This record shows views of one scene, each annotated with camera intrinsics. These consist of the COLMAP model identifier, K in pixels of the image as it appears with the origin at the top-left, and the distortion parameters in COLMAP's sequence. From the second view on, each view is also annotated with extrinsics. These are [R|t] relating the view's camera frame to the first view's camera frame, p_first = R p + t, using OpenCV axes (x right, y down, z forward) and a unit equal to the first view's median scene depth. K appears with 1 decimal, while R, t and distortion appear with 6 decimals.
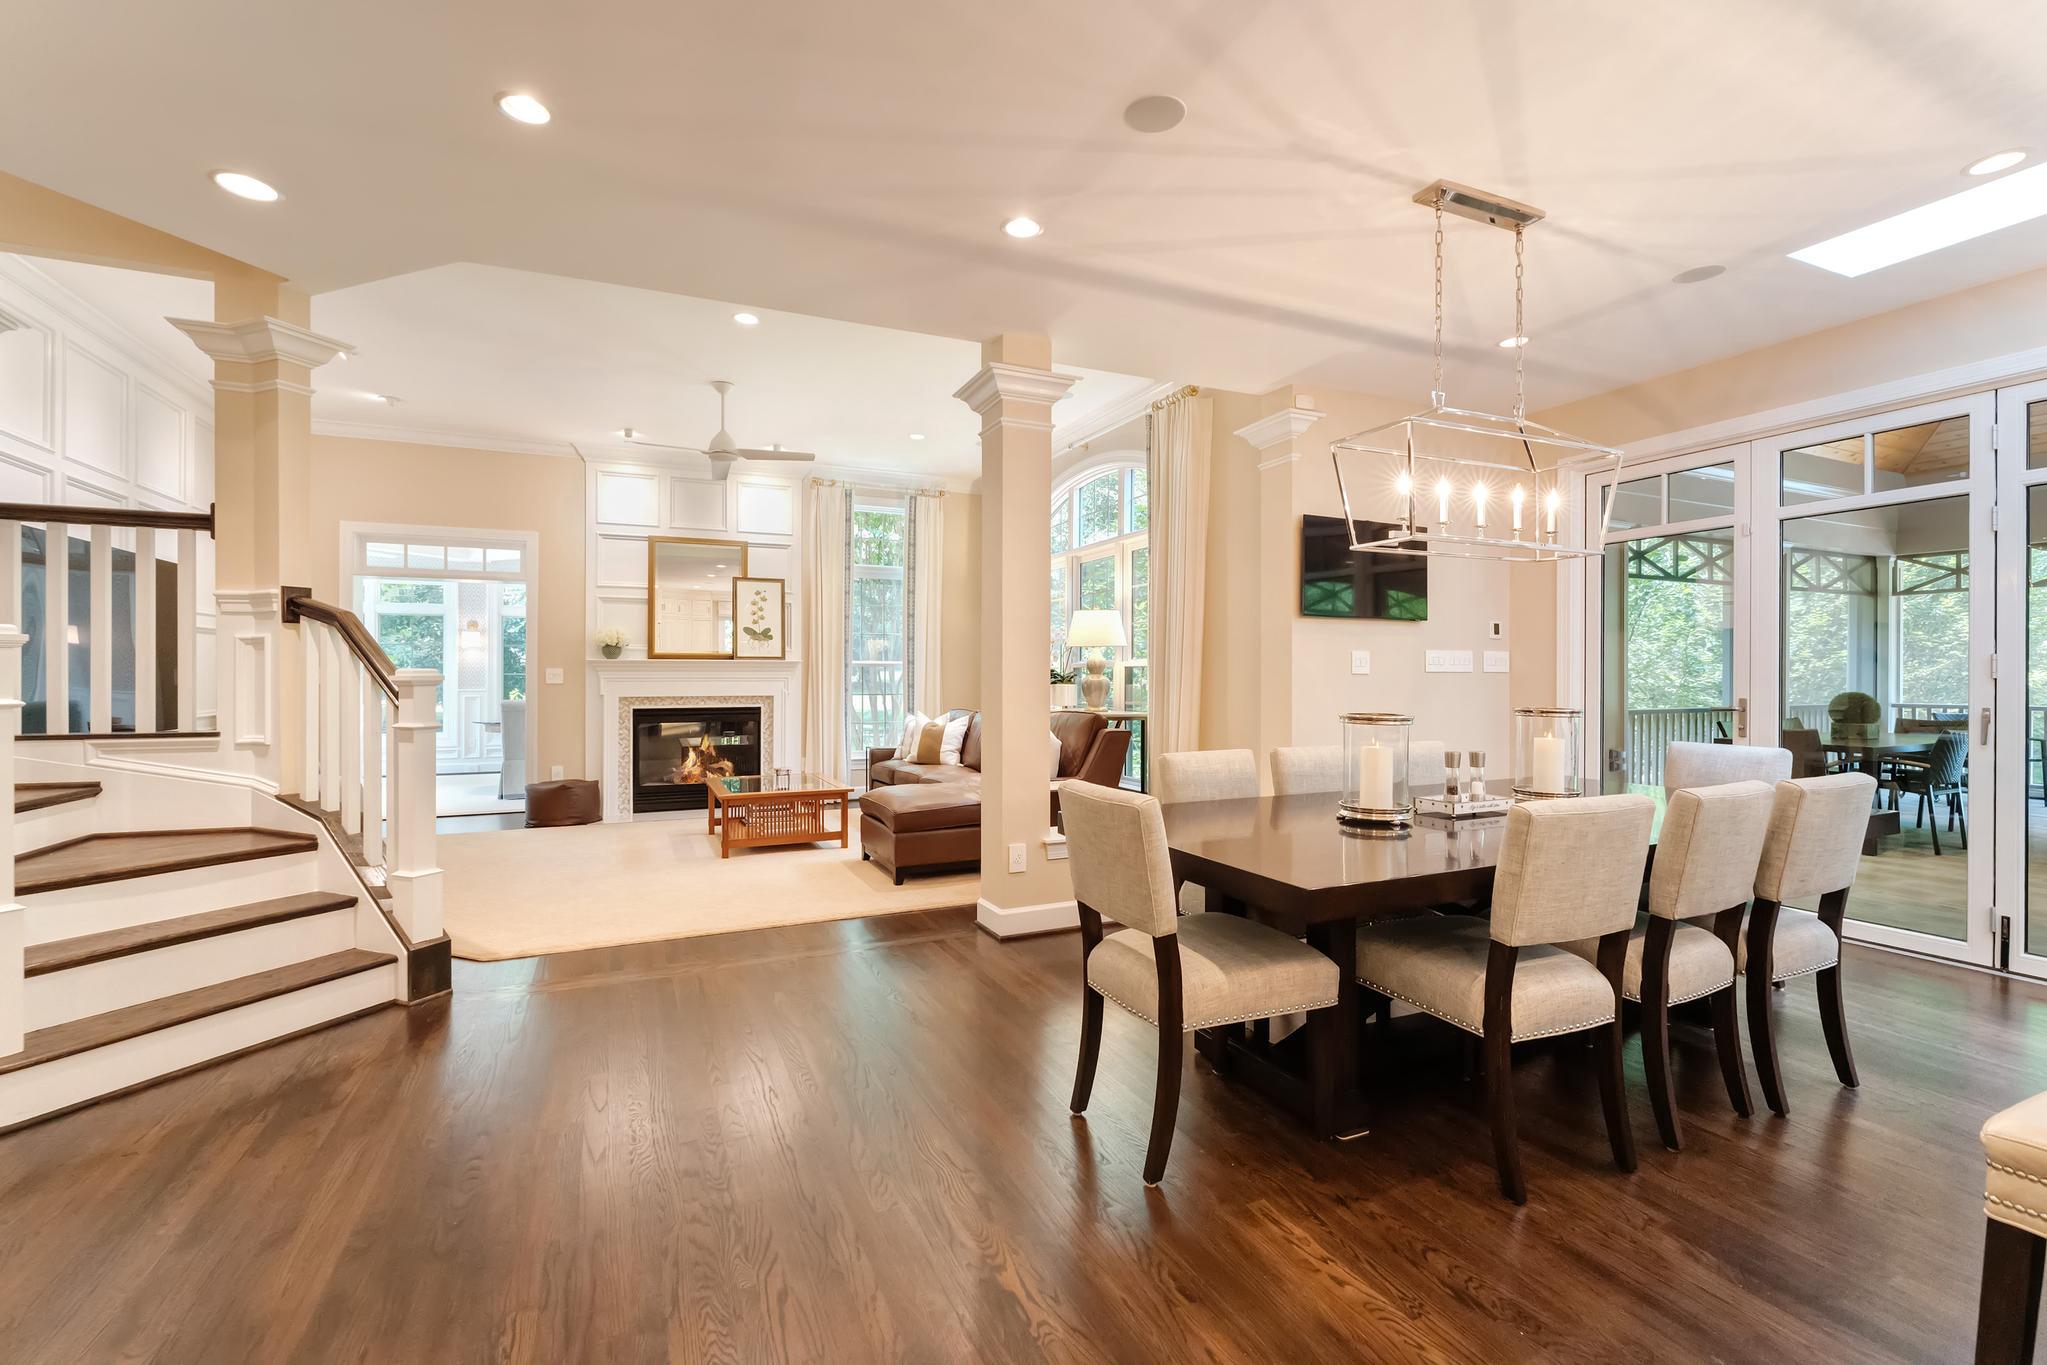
lens RADIAL K [[874.2, 0, 1018.0], [0, 874.2, 686.2], [0, 0, 1]] dist [-0.001343, -0.000233]
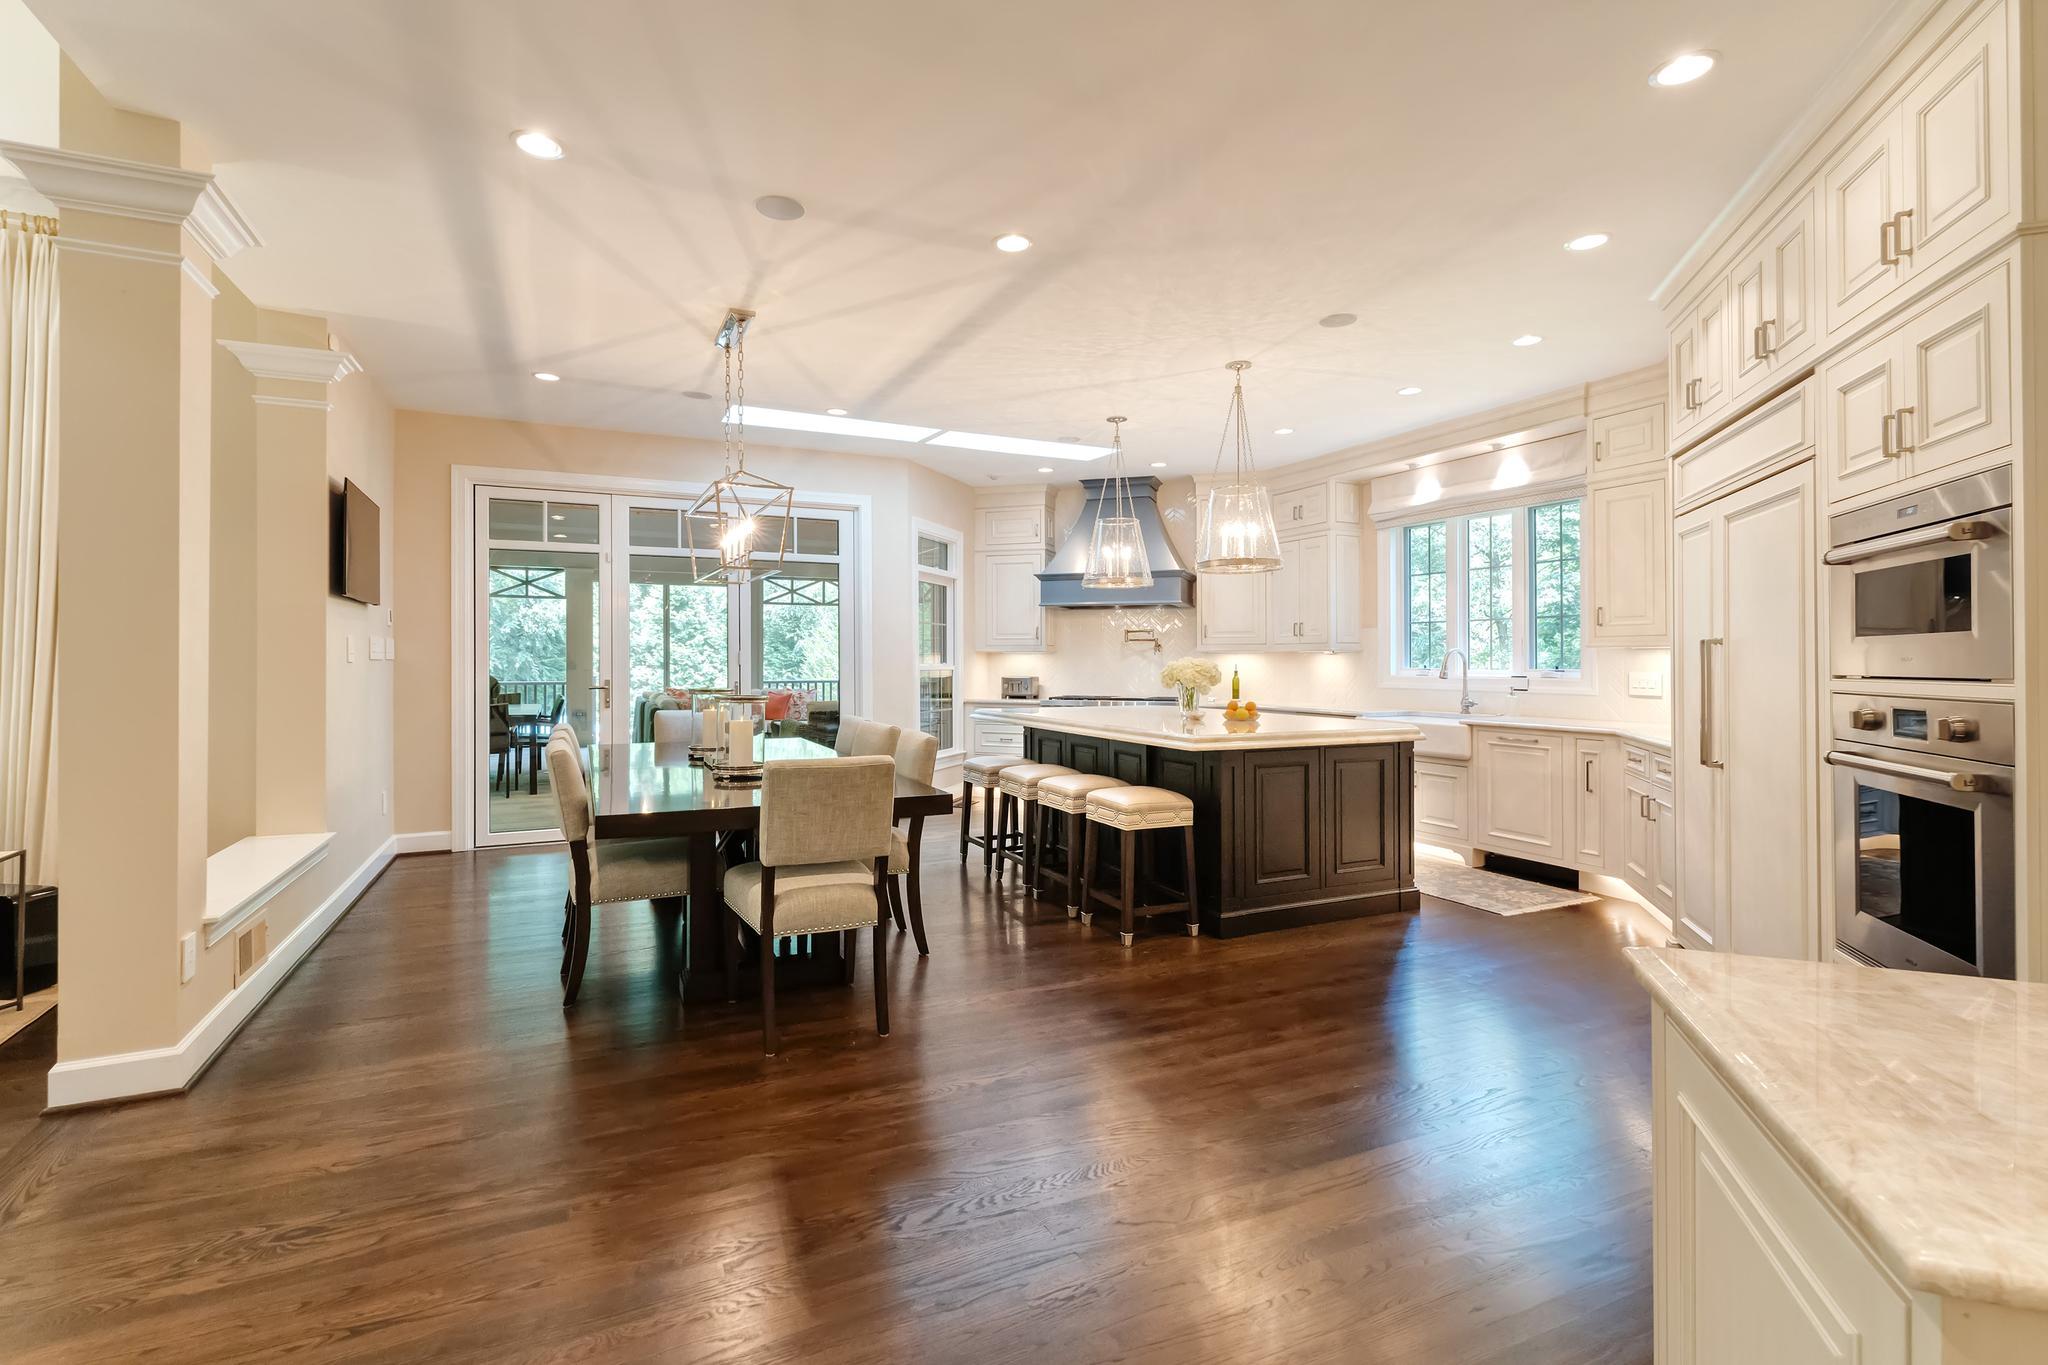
lens RADIAL K [[924.4, 0, 997.6], [0, 924.4, 645.4], [0, 0, 1]] dist [-0.000127, -0.000194]
pose [[-0.003063, 0.013709, 0.999901, -0.750845], [0.010023, 0.999856, -0.013678, -0.018435], [-0.999945, 0.009980, -0.003200, 0.474898]]
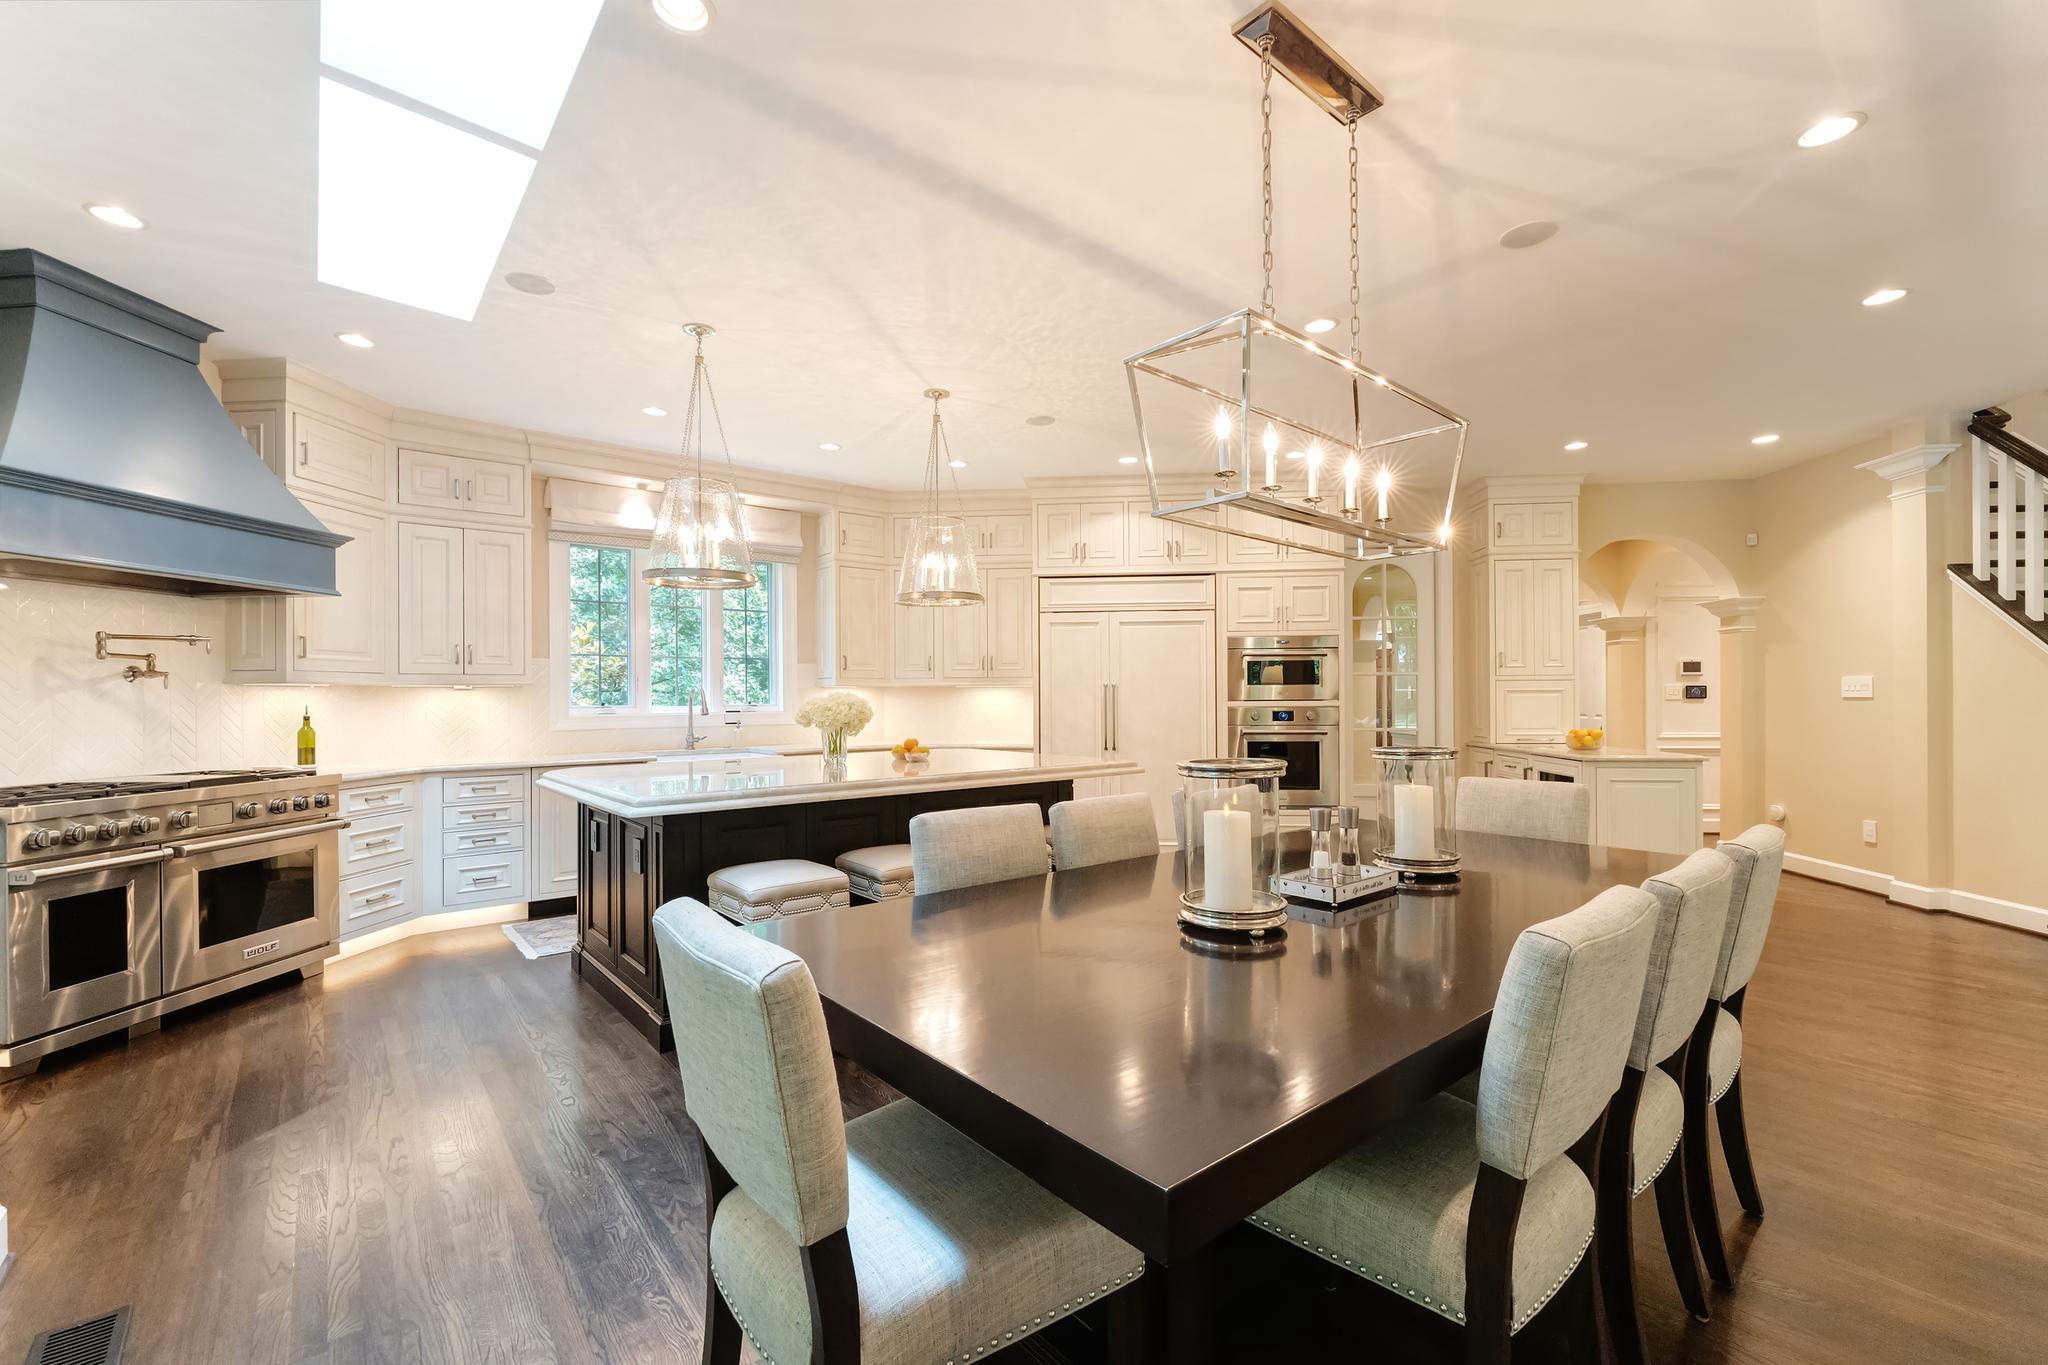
lens RADIAL K [[862.9, 0, 1016.1], [0, 862.9, 689.3], [0, 0, 1]] dist [-0.003709, -0.000918]
pose [[-0.965082, 0.001031, -0.261946, 0.769259], [0.000807, 0.999999, 0.000964, -0.021247], [0.261946, 0.000719, -0.965082, 1.312583]]
